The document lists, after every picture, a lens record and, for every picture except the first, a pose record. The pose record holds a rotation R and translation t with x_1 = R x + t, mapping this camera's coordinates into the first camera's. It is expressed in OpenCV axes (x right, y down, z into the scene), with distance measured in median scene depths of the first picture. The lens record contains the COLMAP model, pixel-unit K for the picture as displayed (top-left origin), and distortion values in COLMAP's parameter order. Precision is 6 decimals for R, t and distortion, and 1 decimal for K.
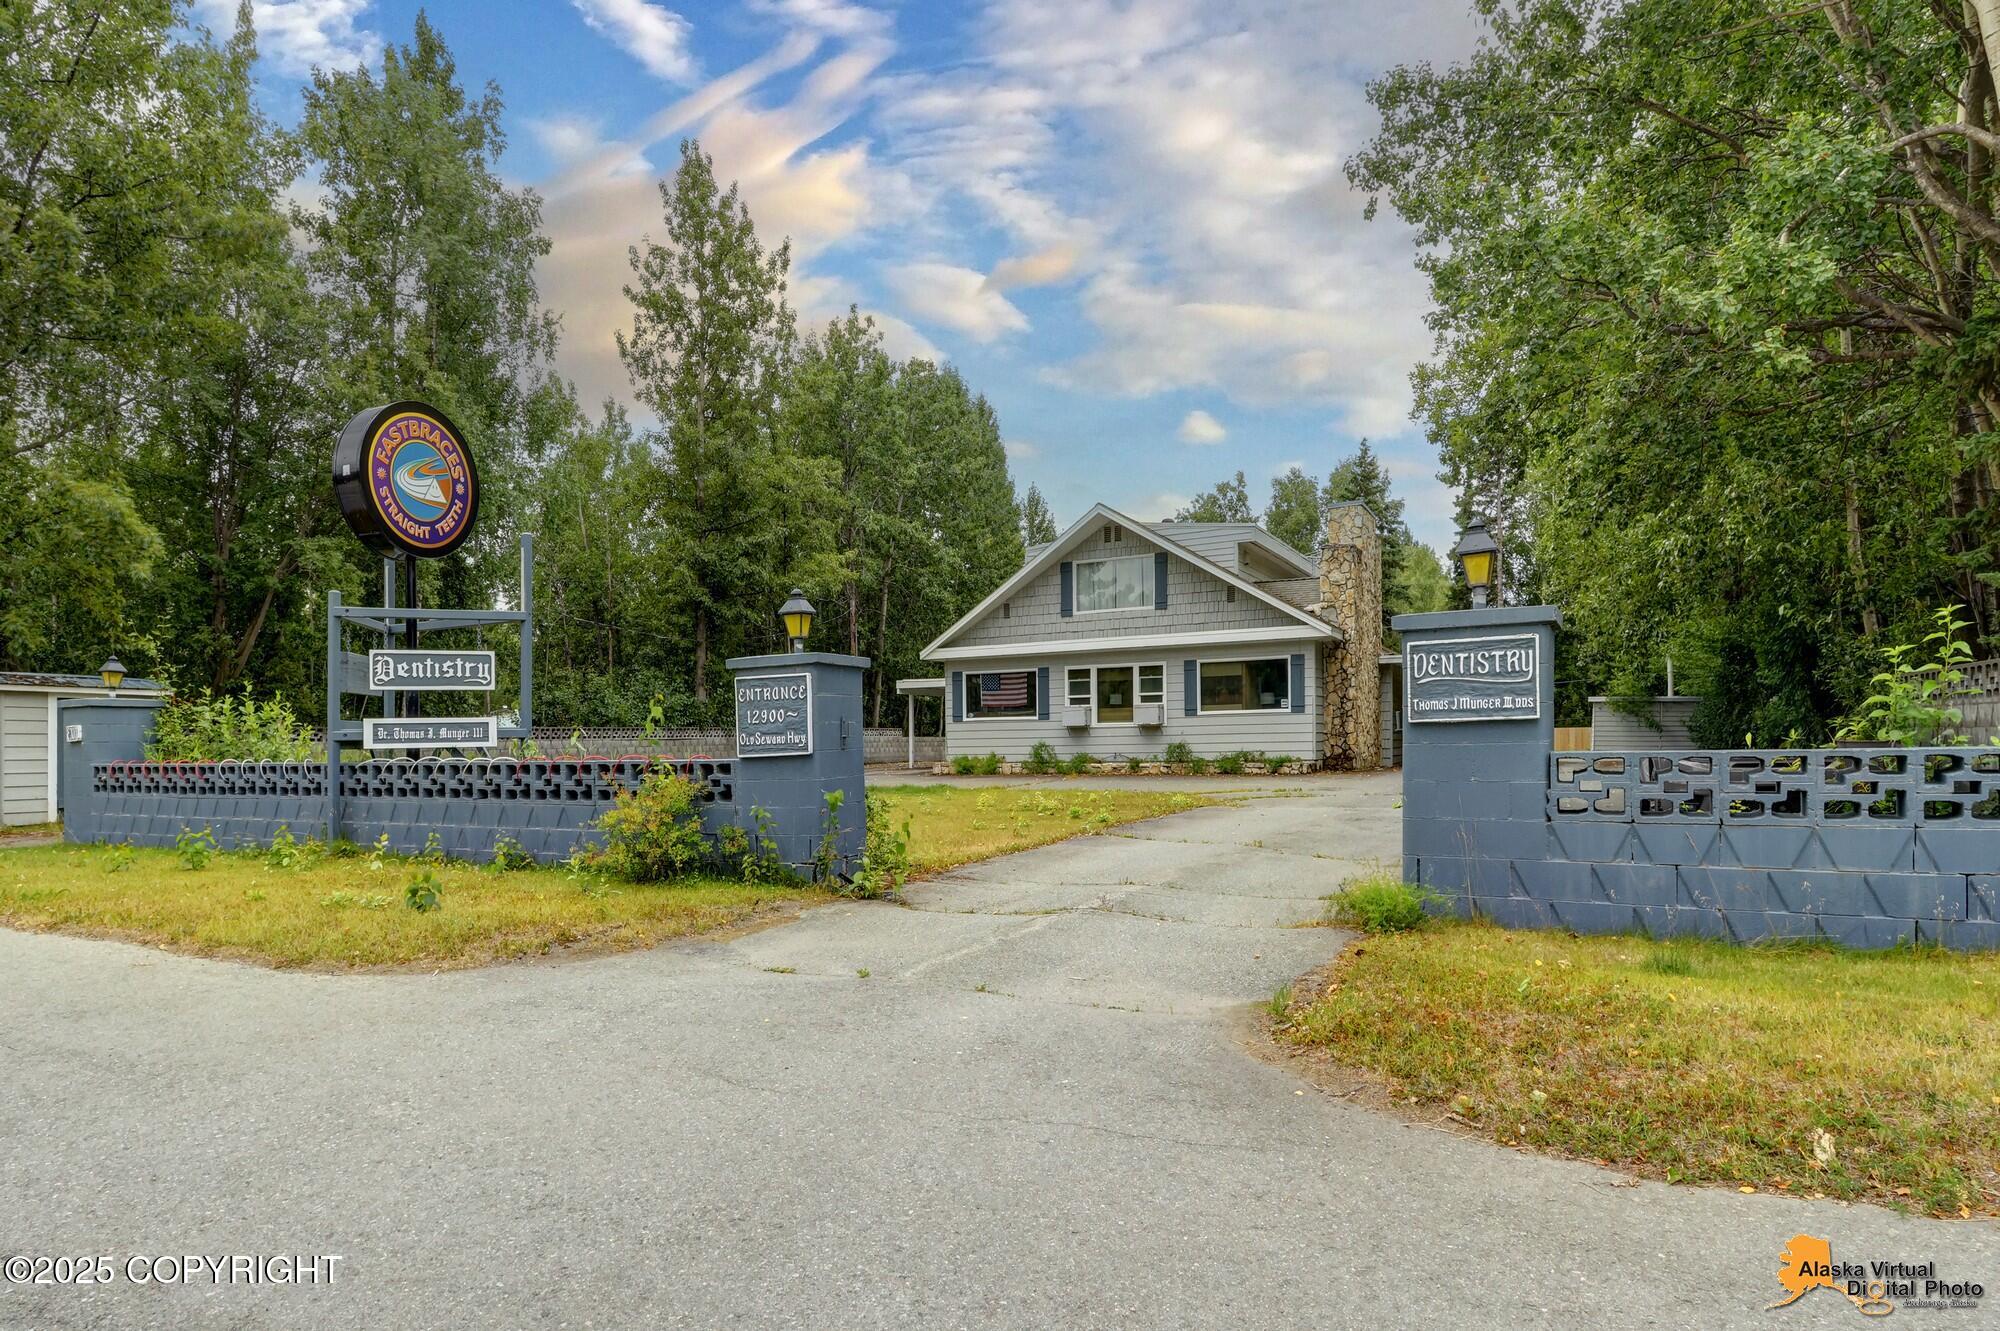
lens RADIAL K [[1131.5, 0, 1546.4], [0, 1131.5, 804.2], [0, 0, 1]] dist [0.004094, 0.001568]
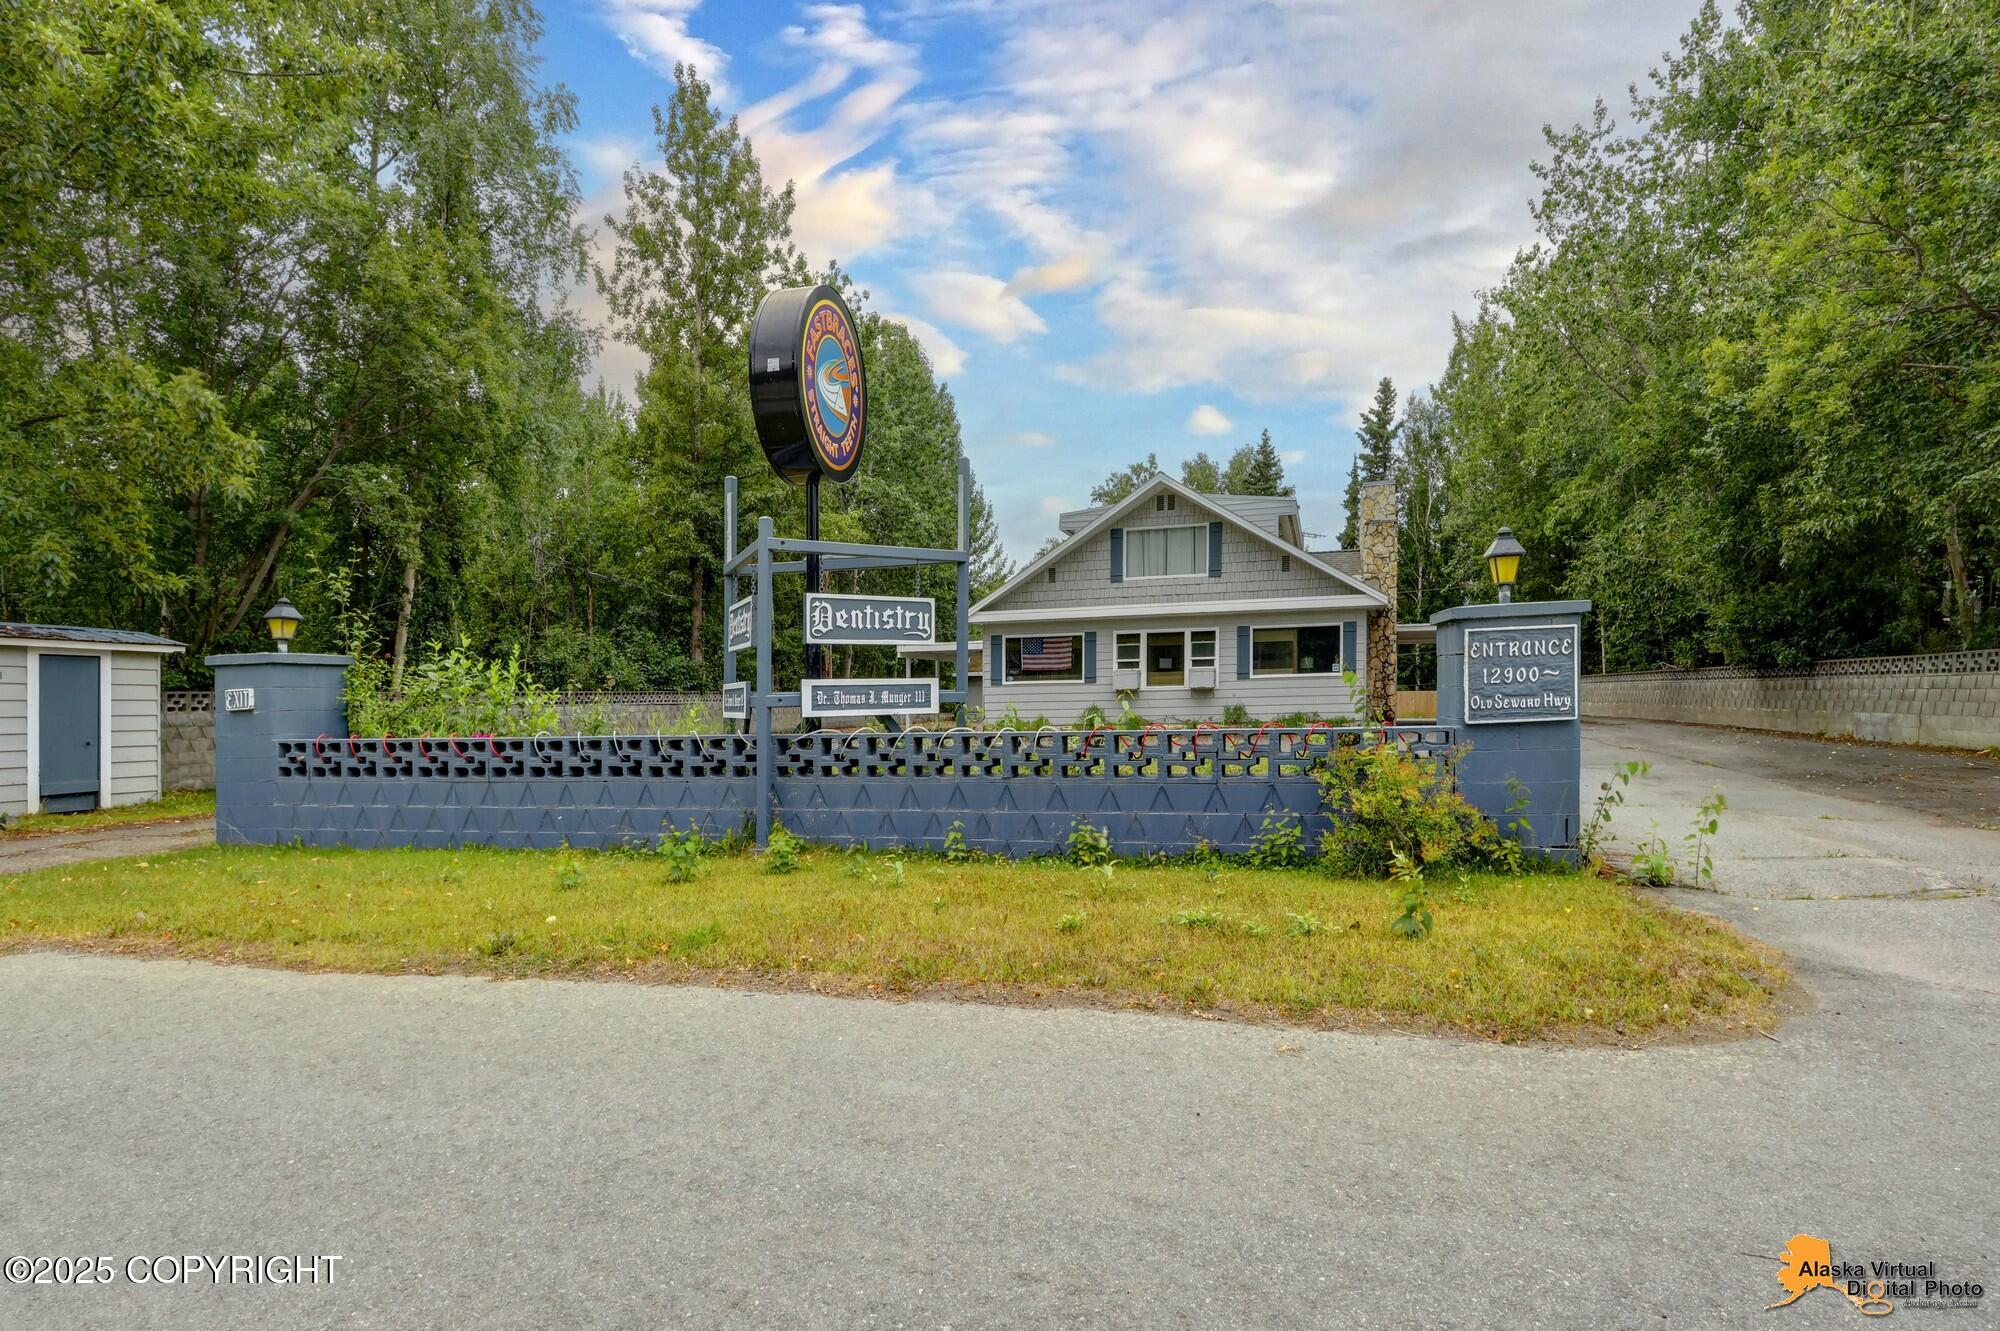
lens RADIAL K [[868.2, 0, 1007.5], [0, 868.2, 759.2], [0, 0, 1]] dist [0.007829, -0.000187]
pose [[0.980088, -0.016855, 0.197844, -0.689231], [0.015051, 0.999830, 0.010621, -0.015911], [-0.197990, -0.007432, 0.980176, 0.253251]]
